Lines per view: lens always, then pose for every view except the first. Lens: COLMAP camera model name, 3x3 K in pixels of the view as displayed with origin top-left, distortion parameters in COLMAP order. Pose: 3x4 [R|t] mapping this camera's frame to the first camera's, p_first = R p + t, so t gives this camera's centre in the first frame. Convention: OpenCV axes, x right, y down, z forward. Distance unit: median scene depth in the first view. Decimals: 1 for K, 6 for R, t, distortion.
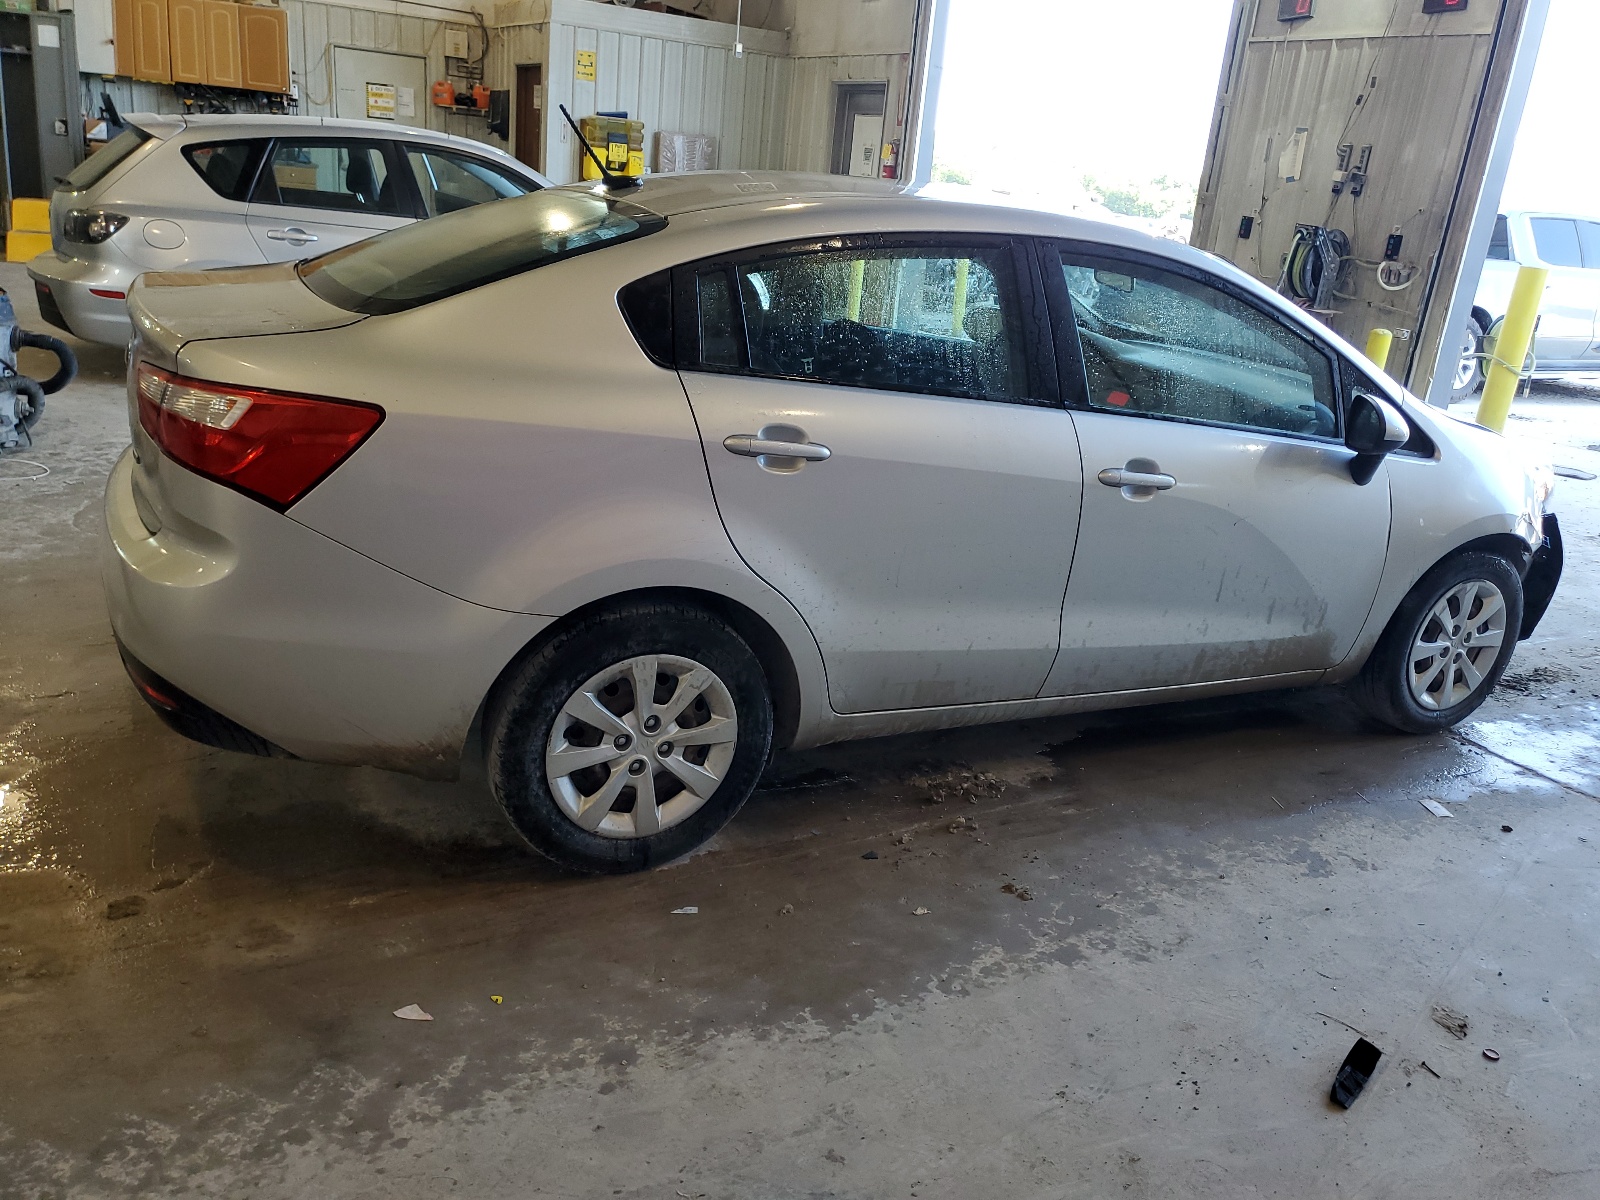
lens RADIAL K [[1235.1, 0, 798.9], [0, 1235.1, 599.4], [0, 0, 1]] dist [0.026019, -0.021520]
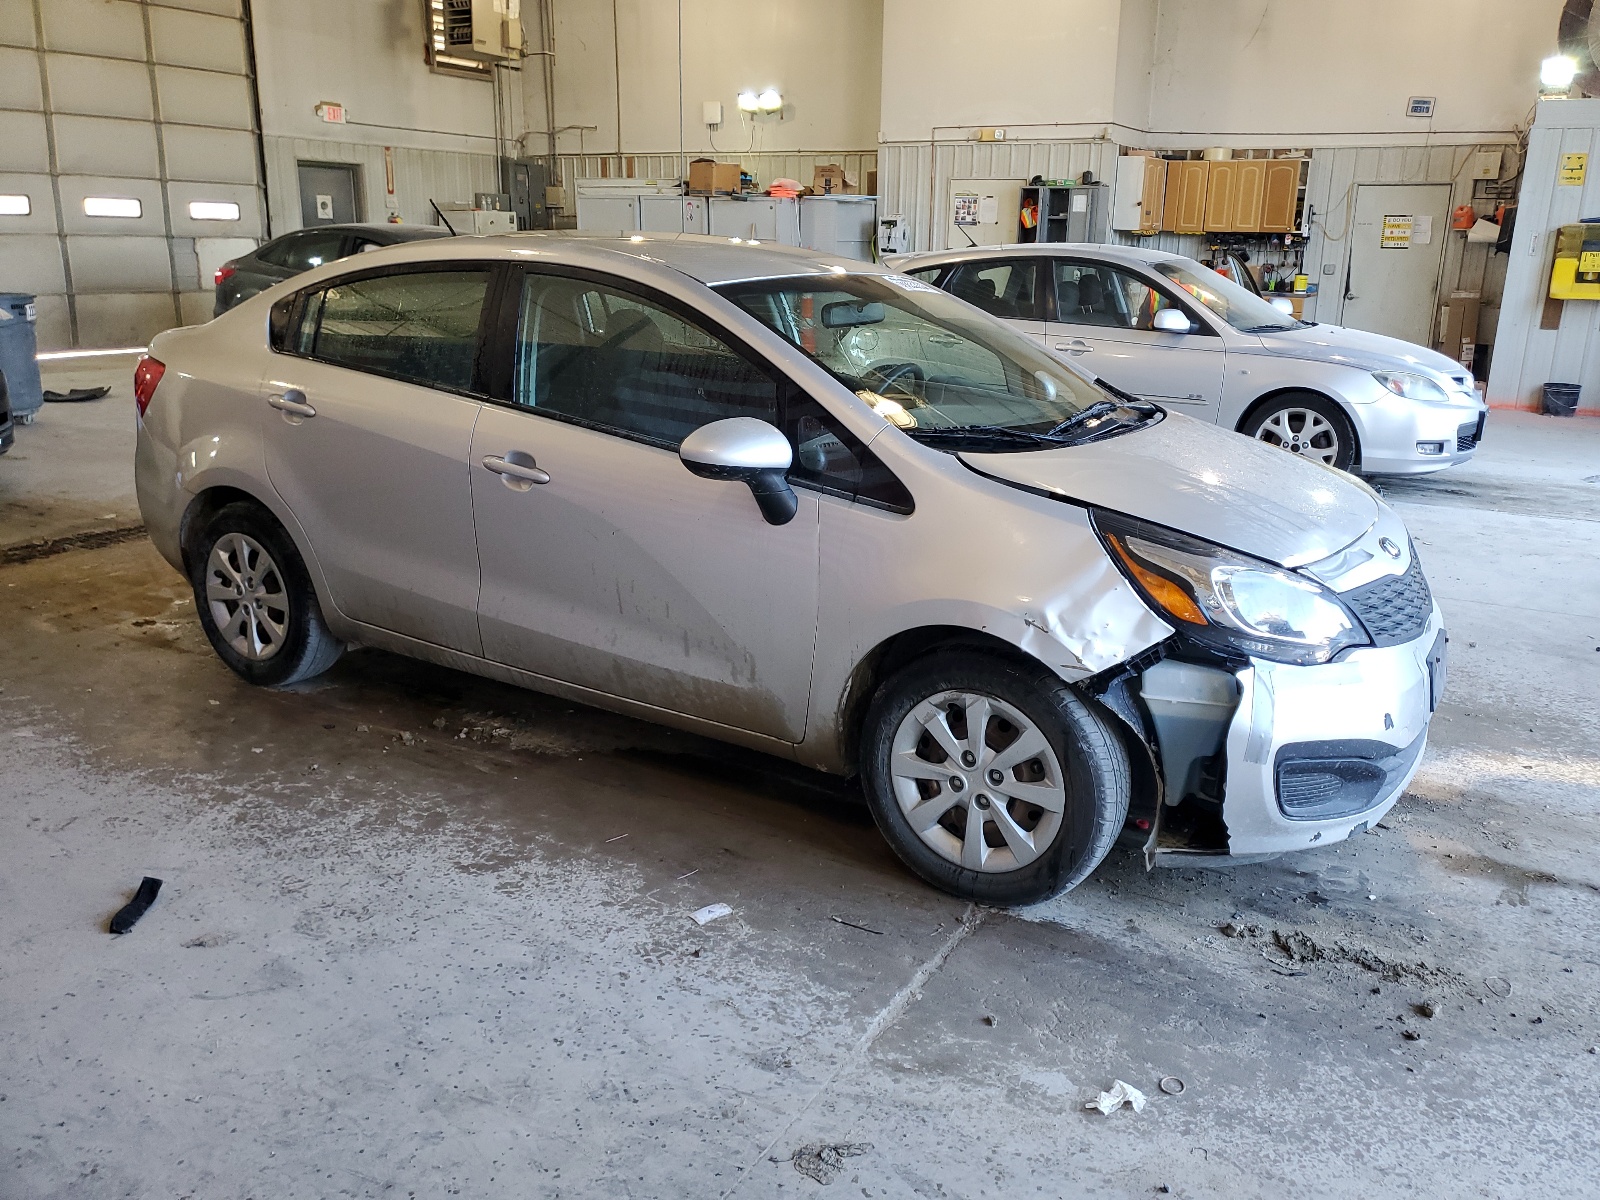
lens RADIAL K [[1235.1, 0, 830.9], [0, 1235.1, 571.3], [0, 0, 1]] dist [0.026019, -0.021520]
pose [[0.548823, 0.135305, -0.824916, 1.151515], [-0.250010, 0.968214, -0.007524, -0.060199], [0.797677, 0.210367, 0.565206, 0.532381]]
